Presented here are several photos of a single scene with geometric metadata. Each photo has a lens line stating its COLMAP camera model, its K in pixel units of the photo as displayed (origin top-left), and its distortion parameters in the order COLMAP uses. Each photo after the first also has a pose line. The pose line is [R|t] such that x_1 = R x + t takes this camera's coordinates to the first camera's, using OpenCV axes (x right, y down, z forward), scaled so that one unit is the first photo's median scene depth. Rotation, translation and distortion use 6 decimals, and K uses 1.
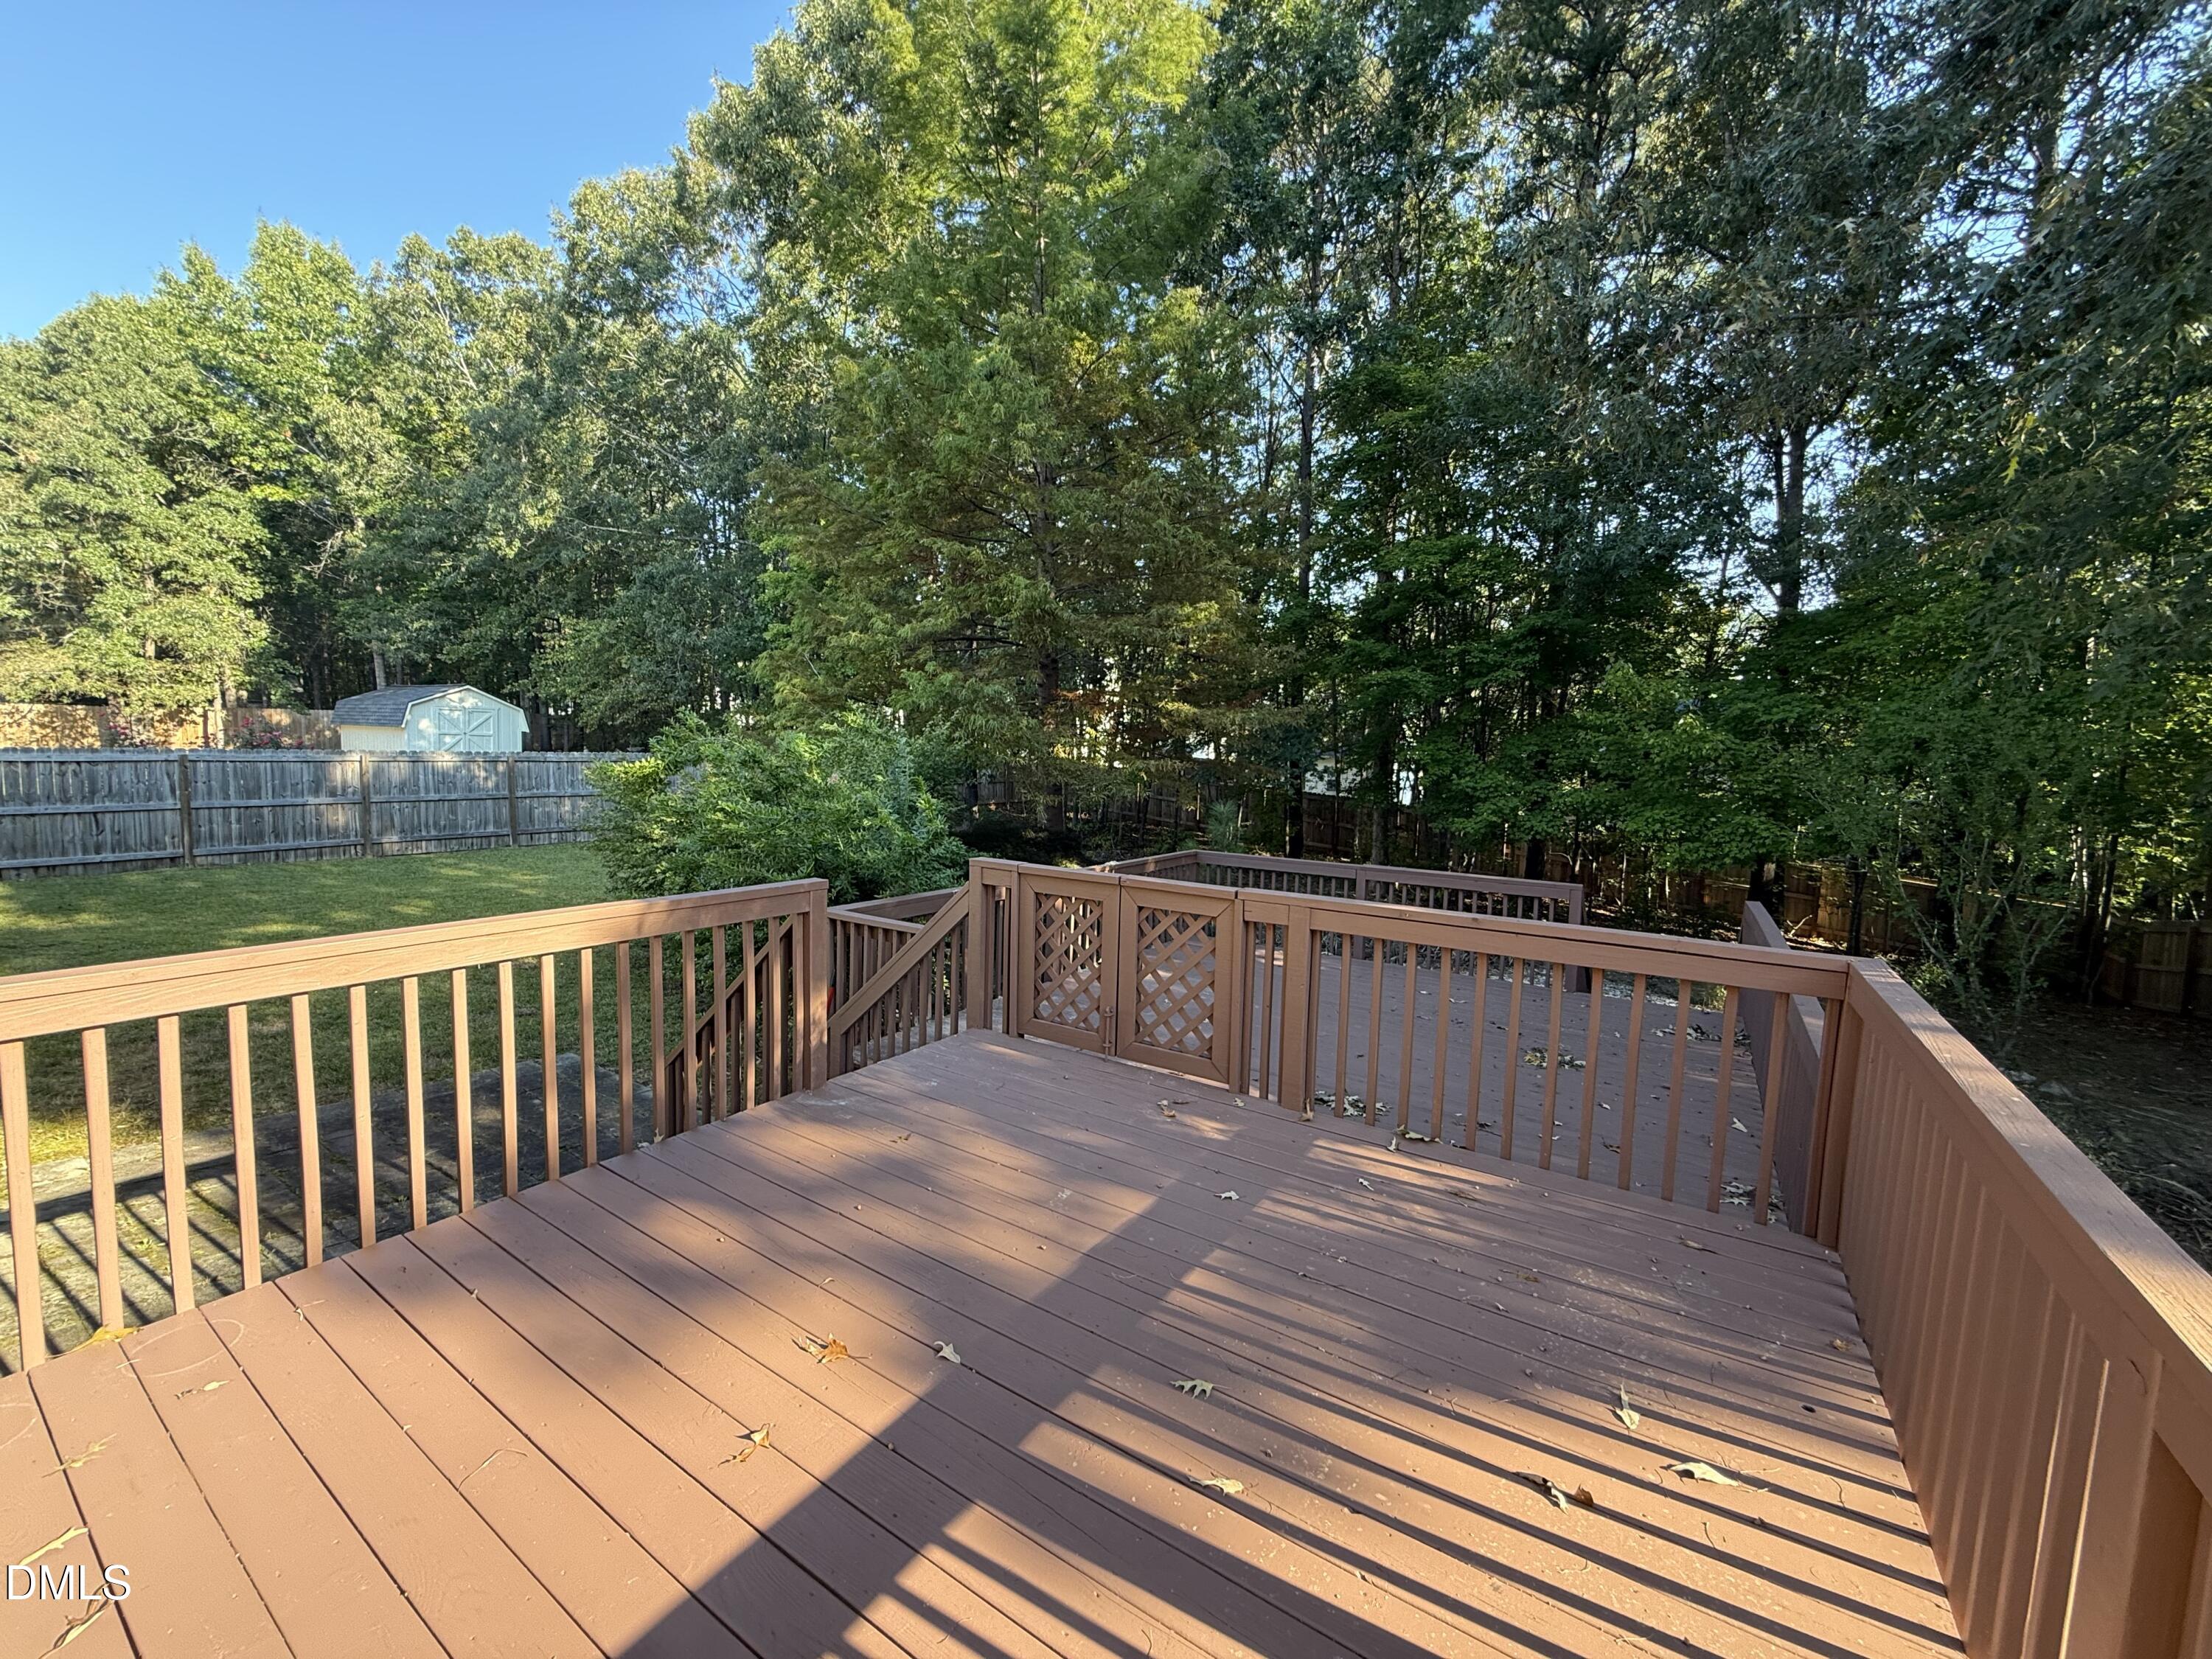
lens RADIAL K [[883.8, 0, 1091.8], [0, 883.8, 837.2], [0, 0, 1]] dist [-0.000974, 0.000496]
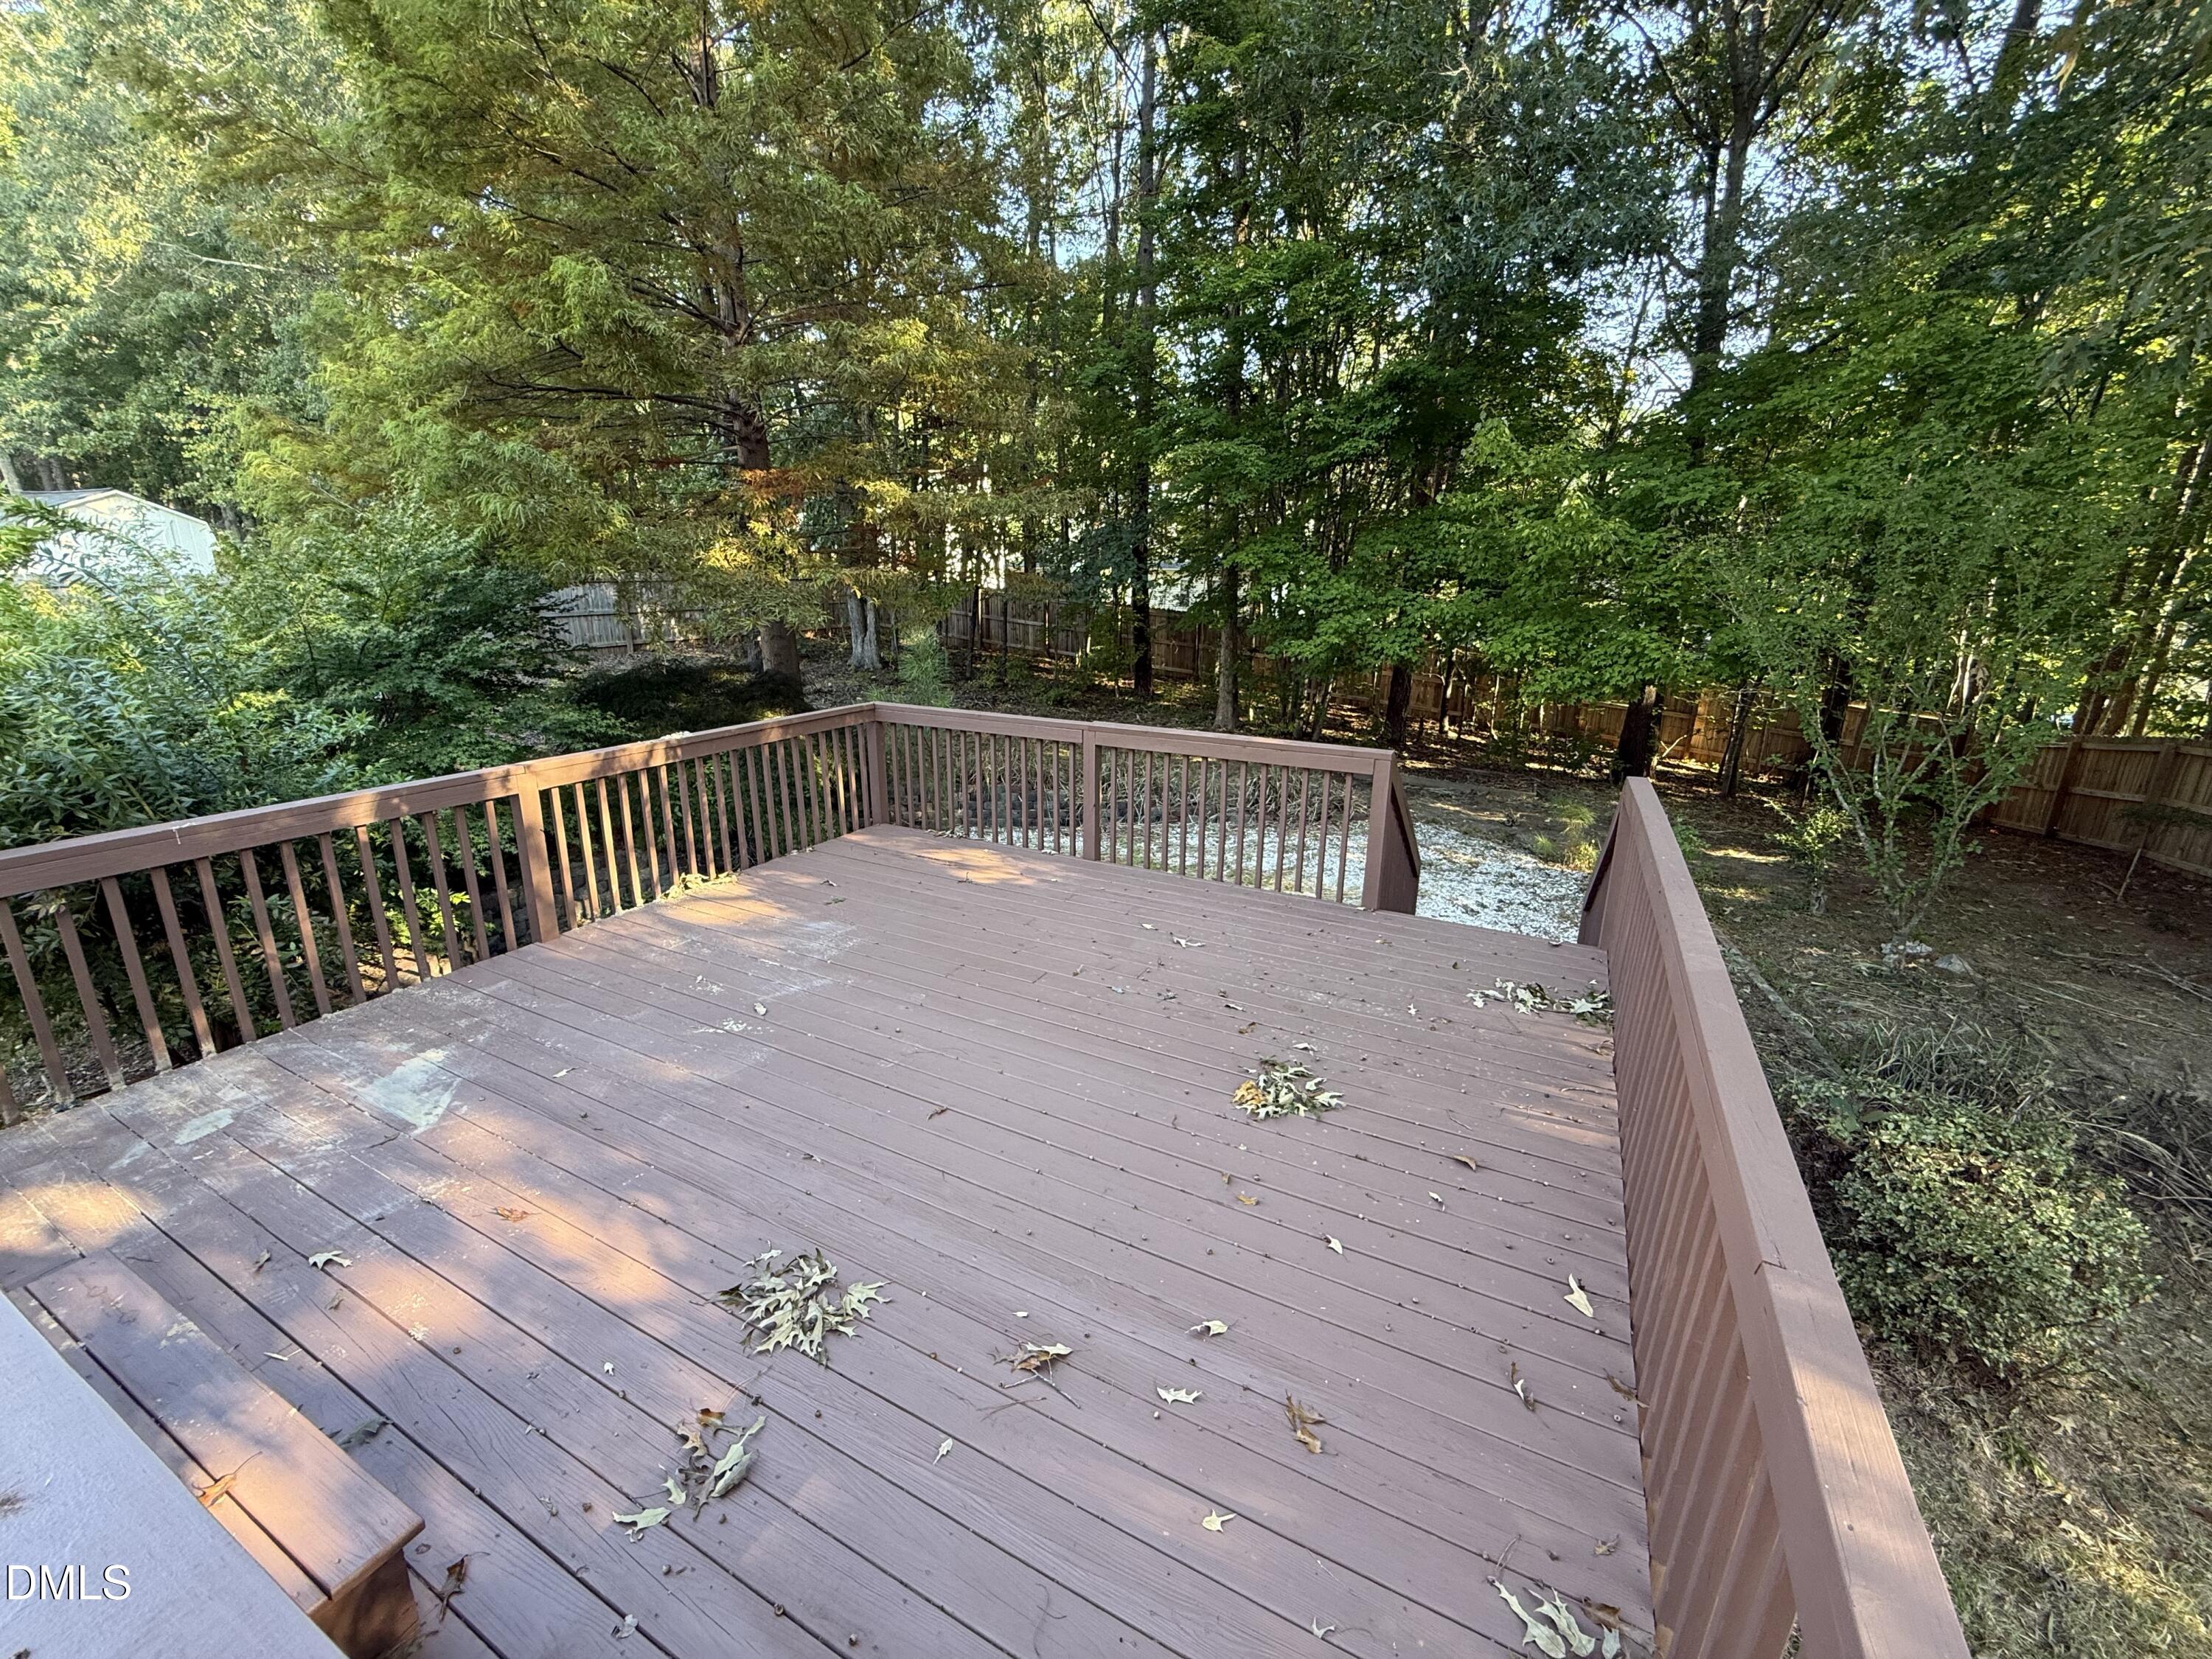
lens RADIAL K [[883.8, 0, 1087.5], [0, 883.8, 838.4], [0, 0, 1]] dist [-0.000974, 0.000496]
pose [[0.994677, -0.043593, 0.093368, 0.133563], [0.024263, 0.979711, 0.198940, -0.008781], [-0.100146, -0.195616, 0.975554, 0.187141]]
